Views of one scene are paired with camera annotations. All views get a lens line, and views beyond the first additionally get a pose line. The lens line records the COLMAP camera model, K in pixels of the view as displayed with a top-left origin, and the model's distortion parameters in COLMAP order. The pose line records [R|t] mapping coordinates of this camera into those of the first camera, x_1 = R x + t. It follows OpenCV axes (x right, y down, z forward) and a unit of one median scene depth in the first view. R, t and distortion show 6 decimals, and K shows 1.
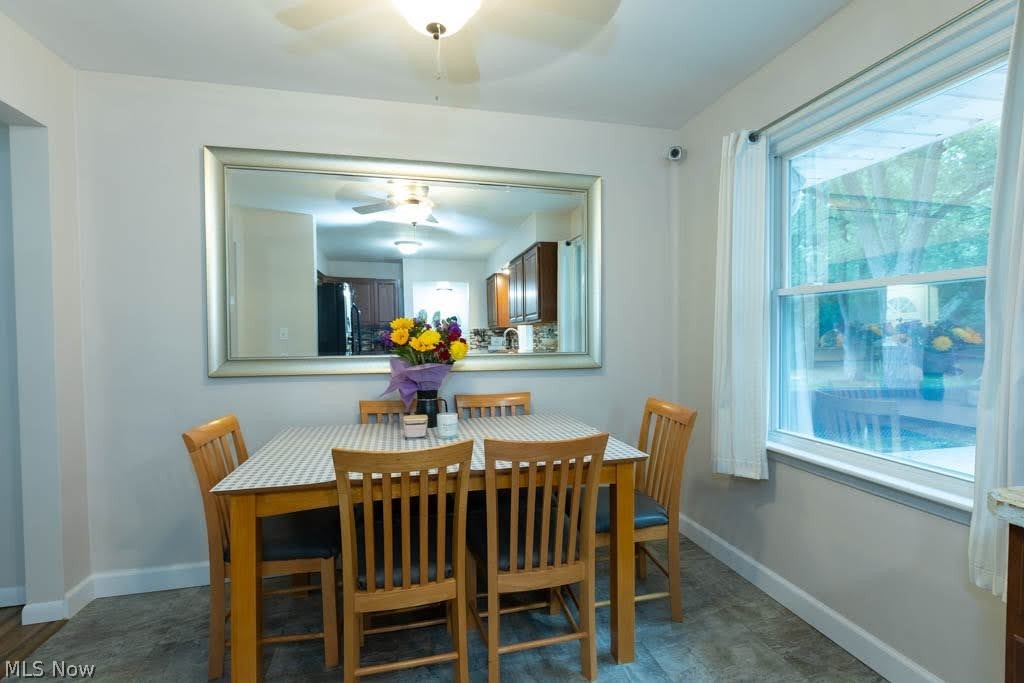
lens RADIAL K [[456.6, 0, 514.0], [0, 456.6, 345.0], [0, 0, 1]] dist [0.002970, 0.000066]
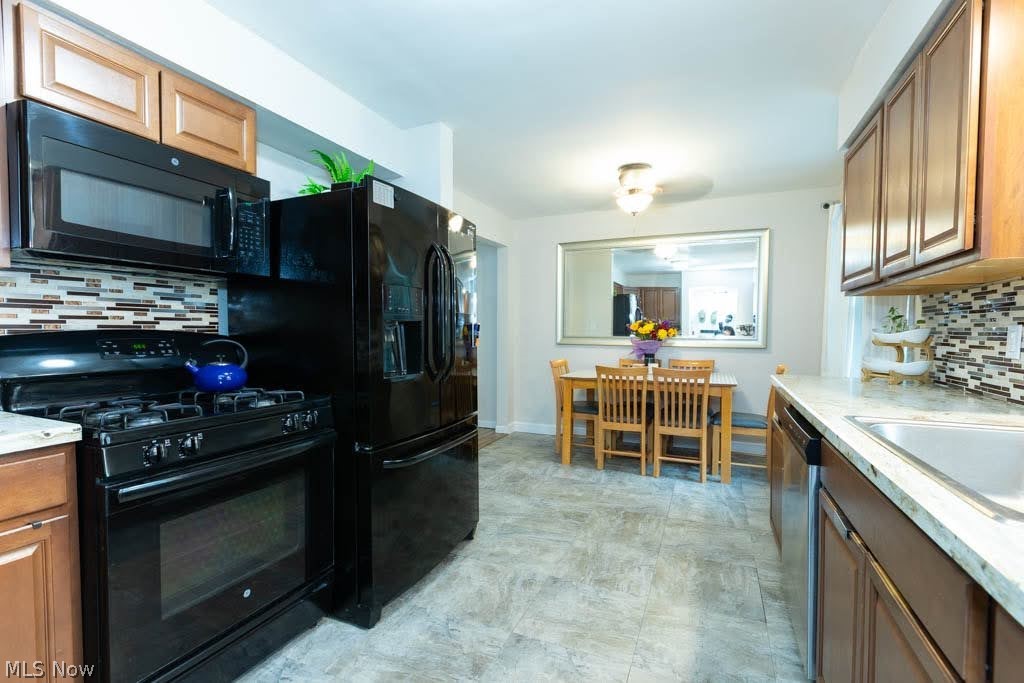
lens RADIAL K [[464.6, 0, 505.6], [0, 464.6, 343.8], [0, 0, 1]] dist [0.000339, -0.000077]
pose [[0.776711, 0.028313, -0.629220, 0.640681], [-0.026658, 0.999572, 0.012071, 0.049998], [0.629292, 0.007398, 0.777134, -1.040214]]
